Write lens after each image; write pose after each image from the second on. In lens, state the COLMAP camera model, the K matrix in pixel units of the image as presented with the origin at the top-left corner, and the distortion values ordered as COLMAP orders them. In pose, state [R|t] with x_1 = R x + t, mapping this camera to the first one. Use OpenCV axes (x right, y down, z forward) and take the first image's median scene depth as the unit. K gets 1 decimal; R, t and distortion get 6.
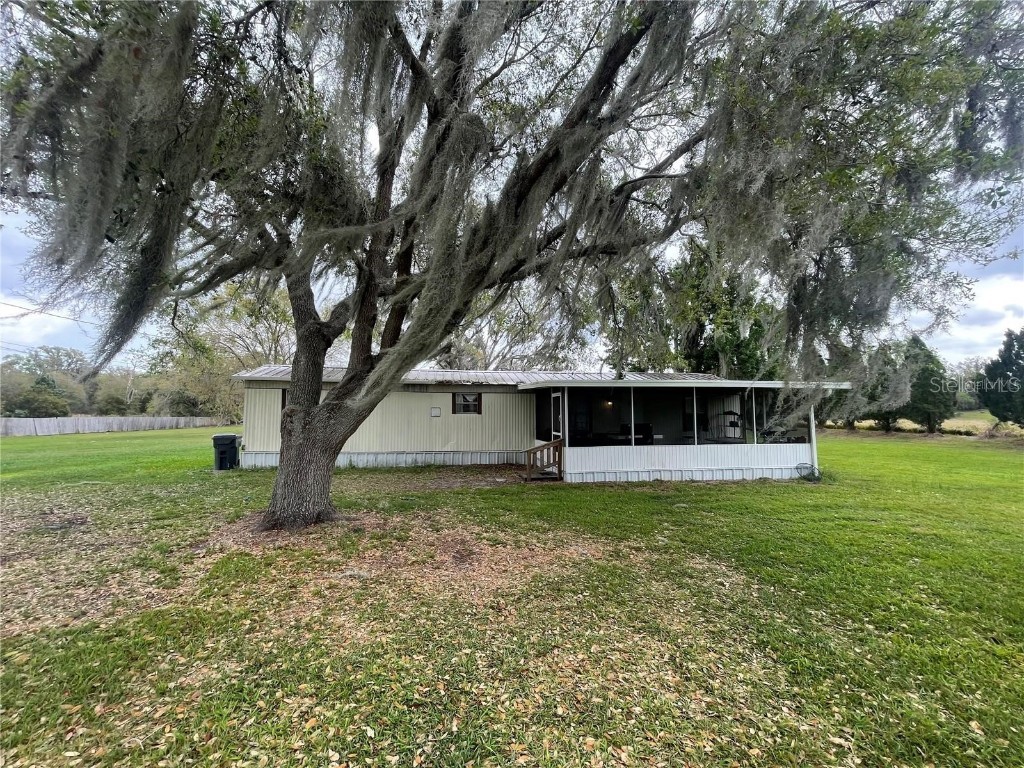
lens RADIAL K [[413.5, 0, 510.8], [0, 413.5, 382.3], [0, 0, 1]] dist [0.003588, 0.000117]
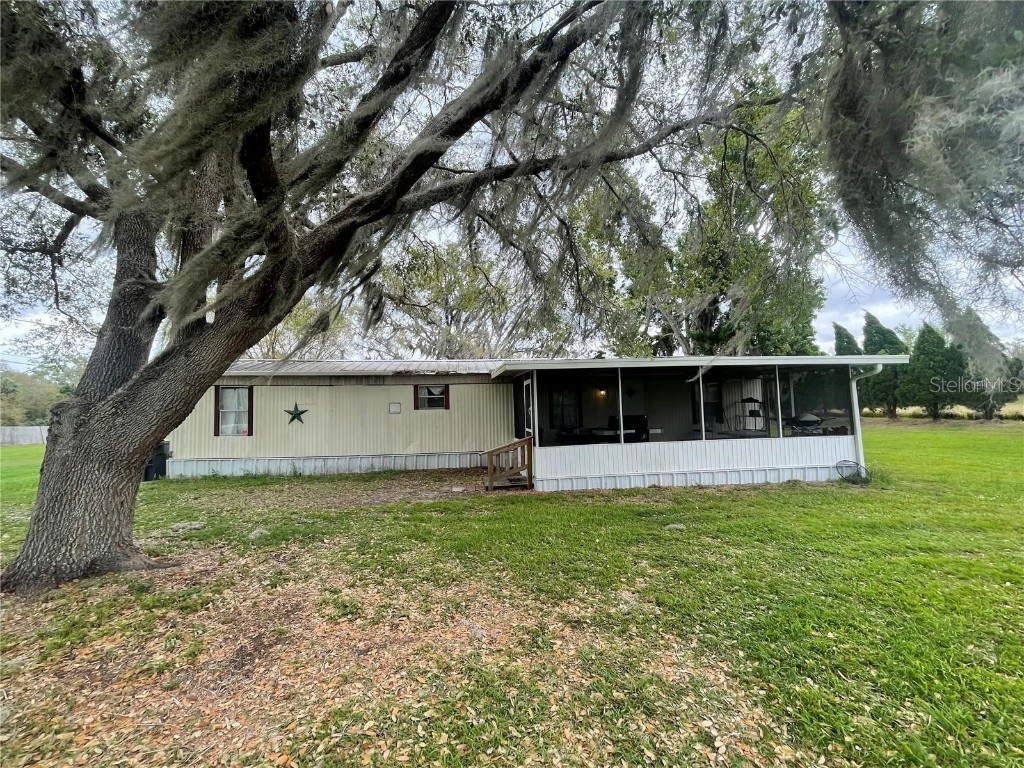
lens RADIAL K [[413.5, 0, 512.9], [0, 413.5, 387.3], [0, 0, 1]] dist [0.003588, 0.000117]
pose [[0.998726, -0.027590, -0.042250, 0.121087], [0.028333, 0.999453, 0.017085, 0.026939], [0.041755, -0.018261, 0.998961, 0.201624]]
